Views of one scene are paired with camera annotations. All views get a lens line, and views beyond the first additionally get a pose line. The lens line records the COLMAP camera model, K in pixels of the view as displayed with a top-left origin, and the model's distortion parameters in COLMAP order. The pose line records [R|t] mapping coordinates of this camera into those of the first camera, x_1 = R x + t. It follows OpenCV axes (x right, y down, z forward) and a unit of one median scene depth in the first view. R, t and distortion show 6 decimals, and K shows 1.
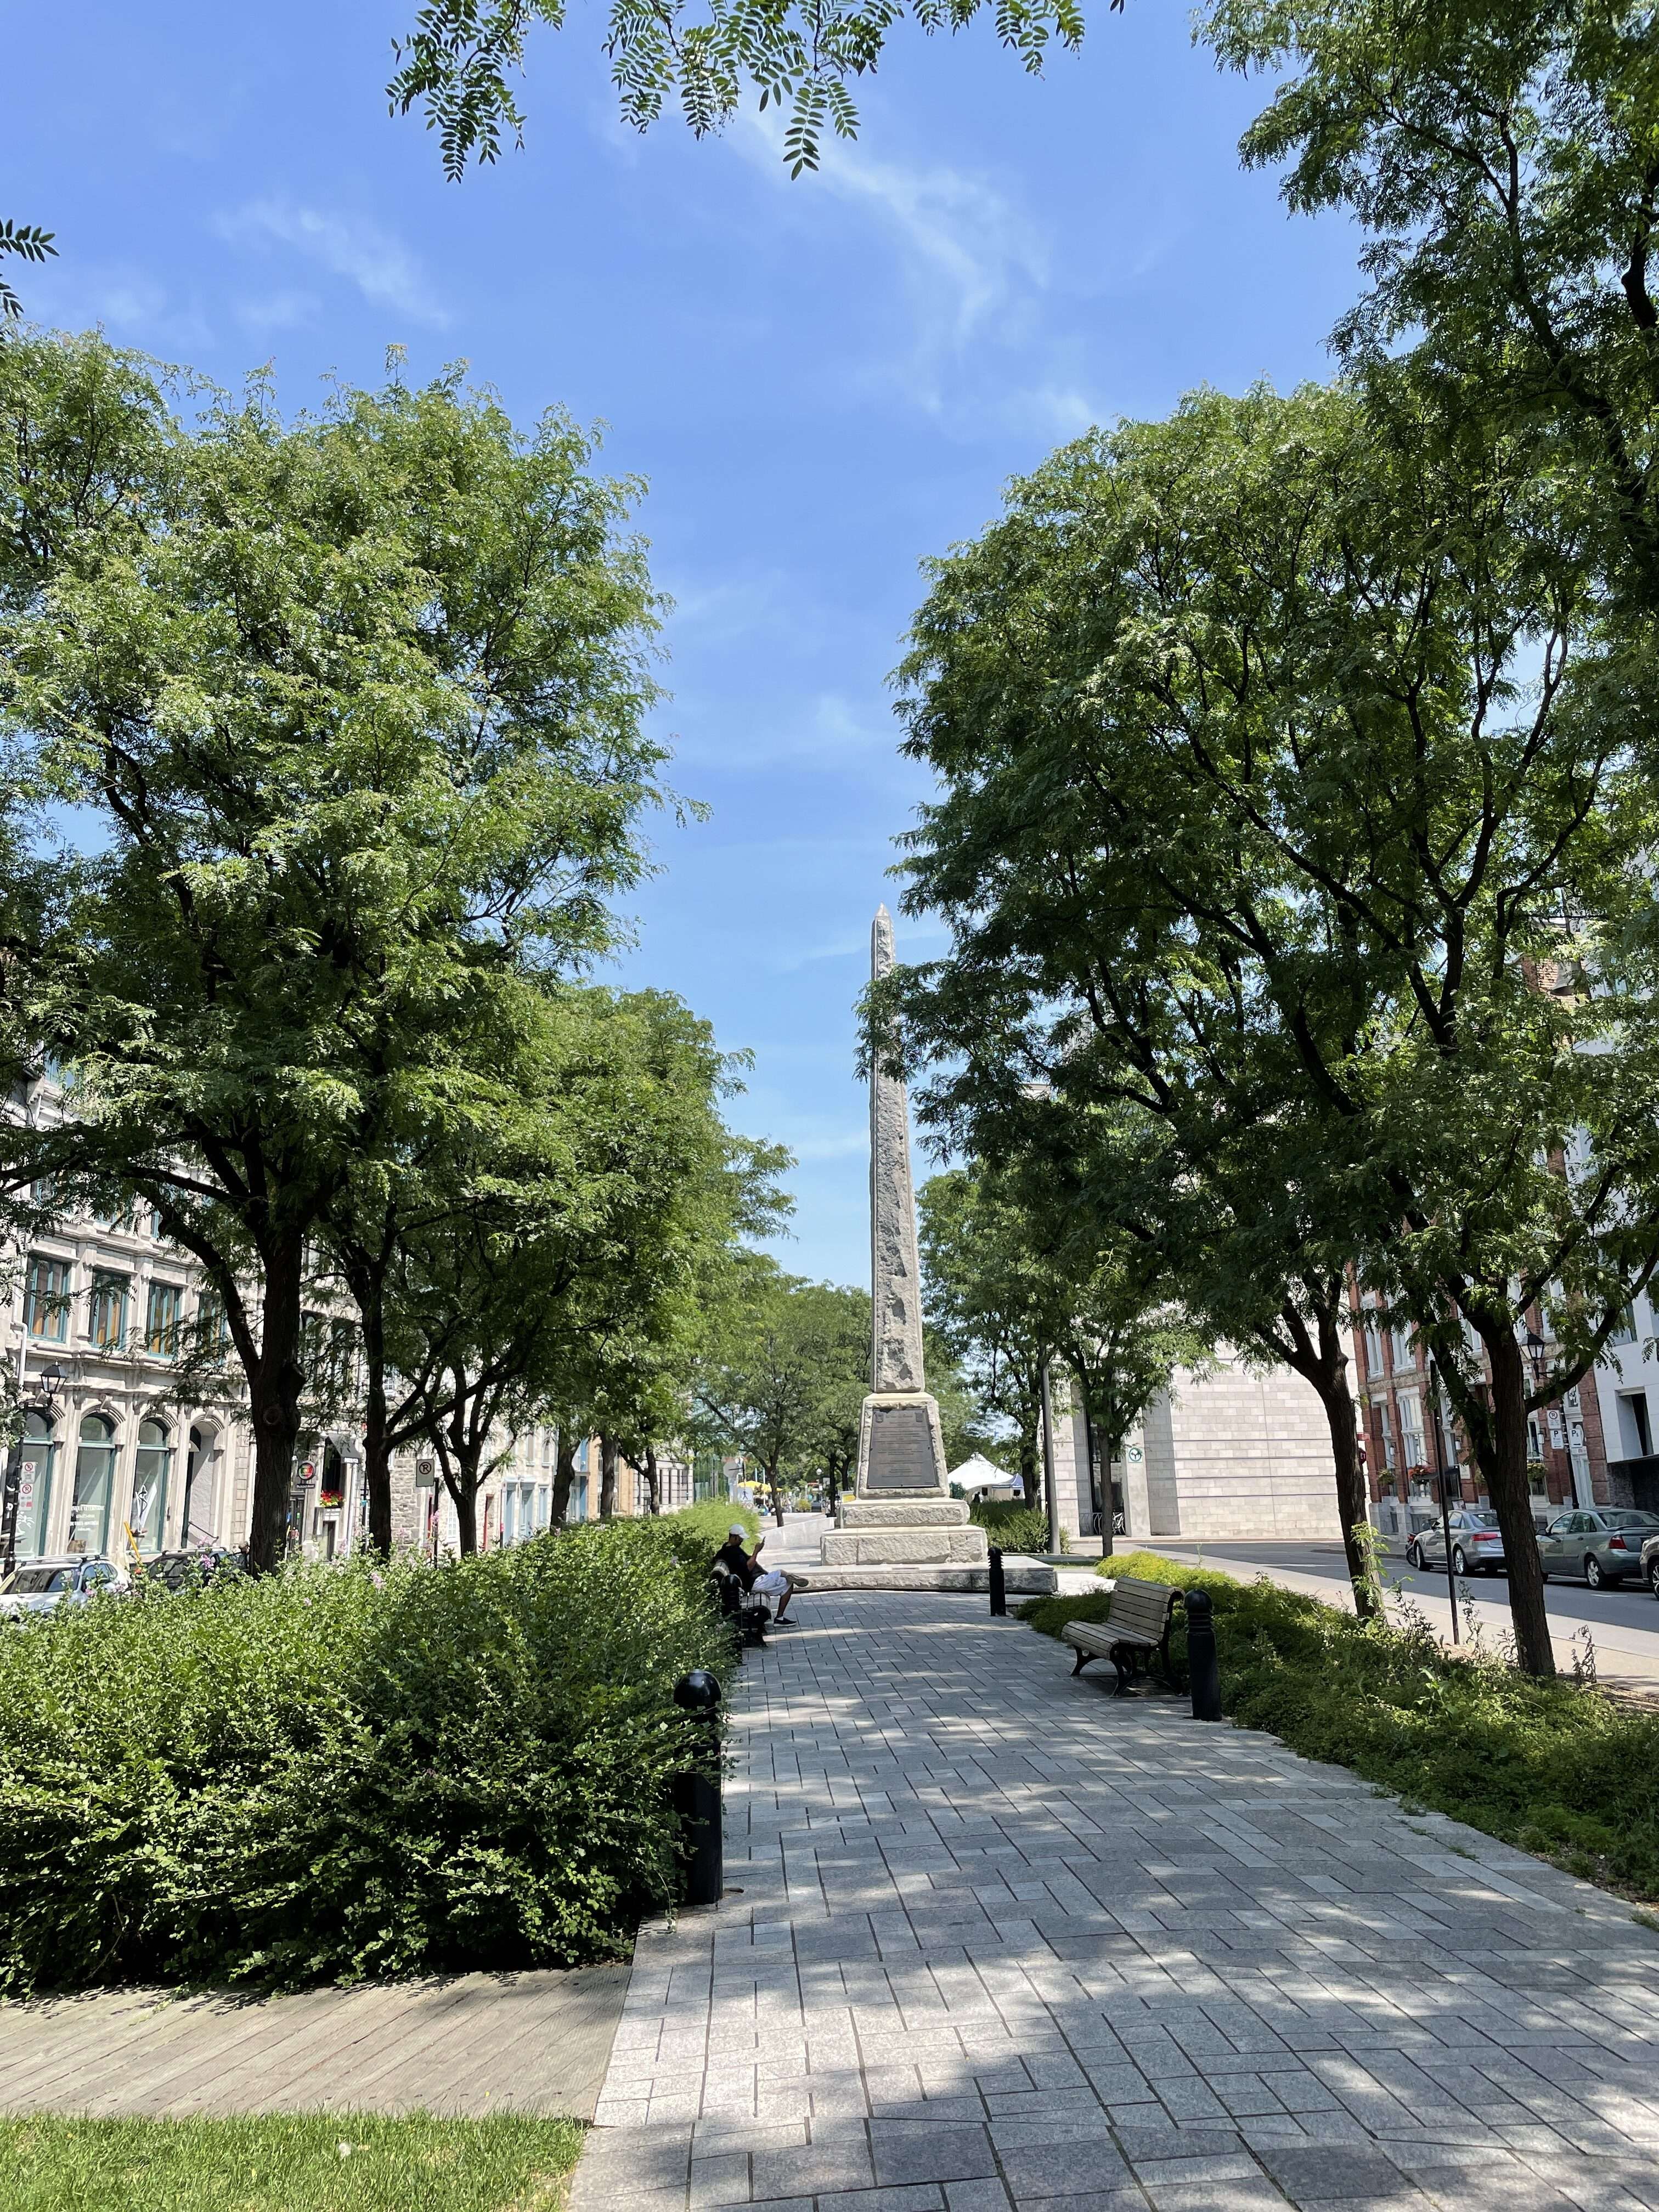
lens RADIAL K [[1482.8, 0, 829.5], [0, 1482.8, 1106.0], [0, 0, 1]] dist [0.069069, -0.000594]
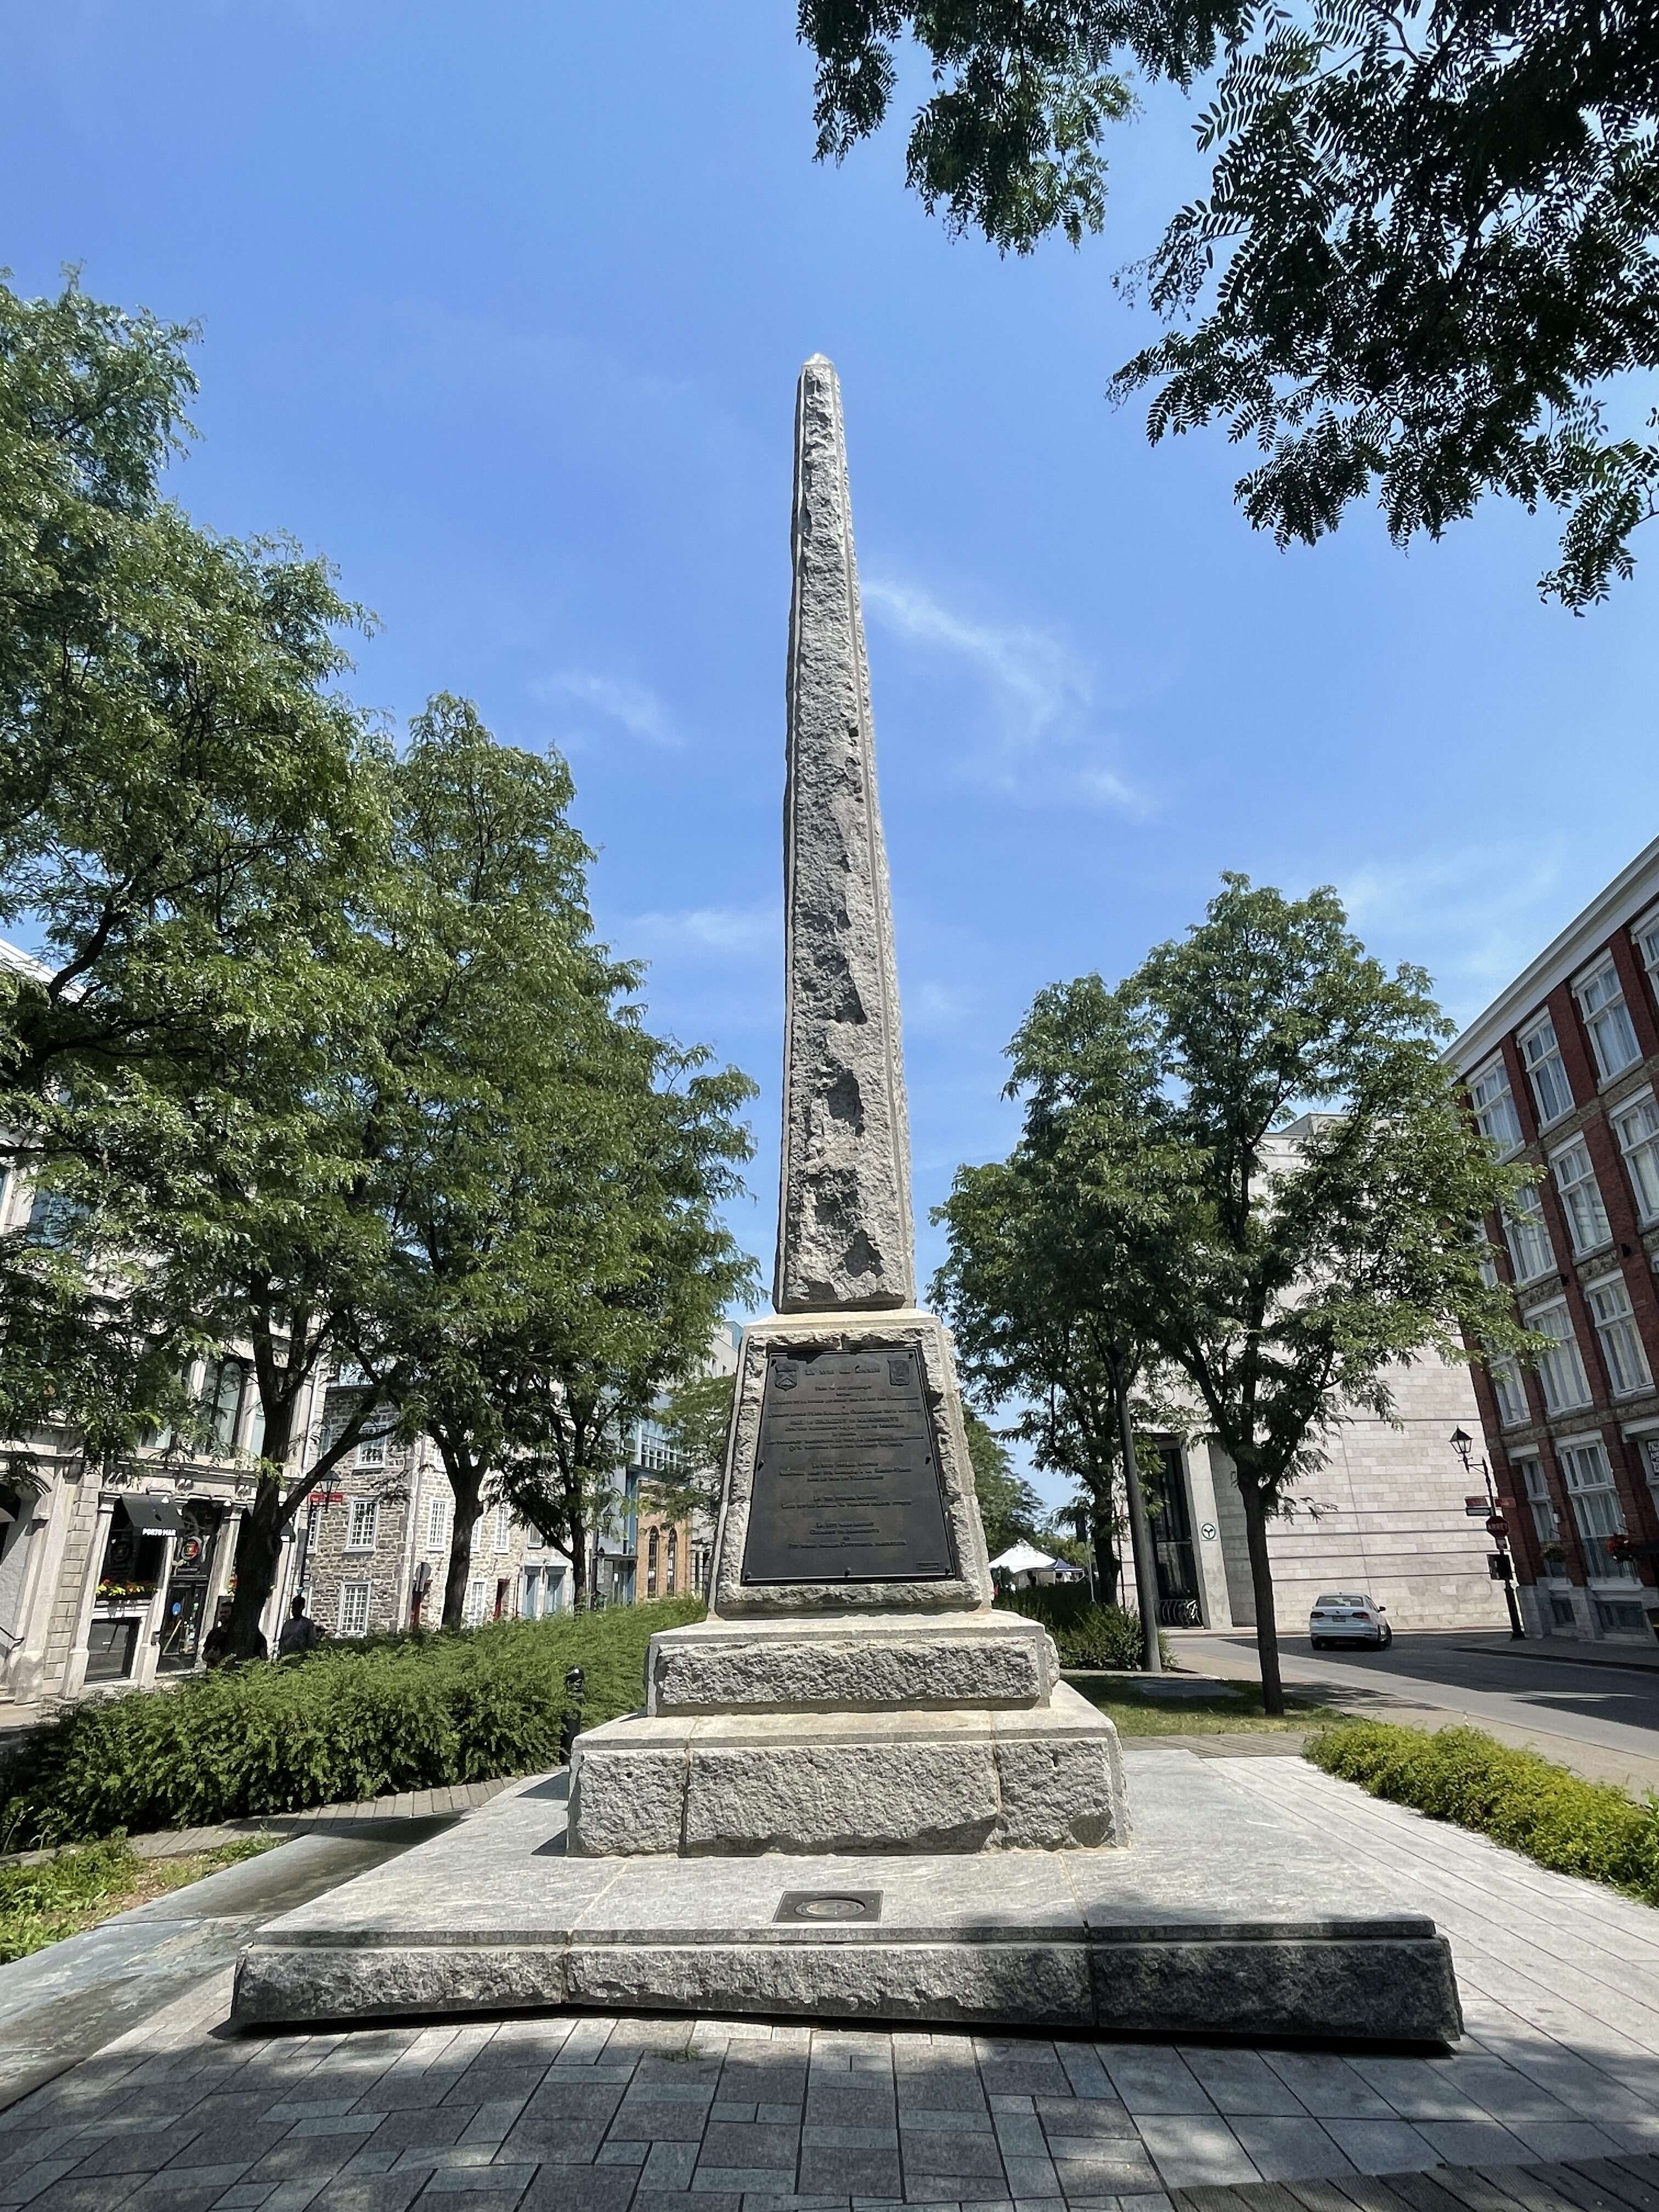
lens RADIAL K [[1172.7, 0, 829.5], [0, 1172.7, 1106.0], [0, 0, 1]] dist [-0.002640, -0.000182]
pose [[0.998446, -0.023458, -0.050549, 0.057829], [0.016846, 0.991699, -0.127473, 0.177161], [0.053120, 0.126423, 0.990553, 0.698757]]
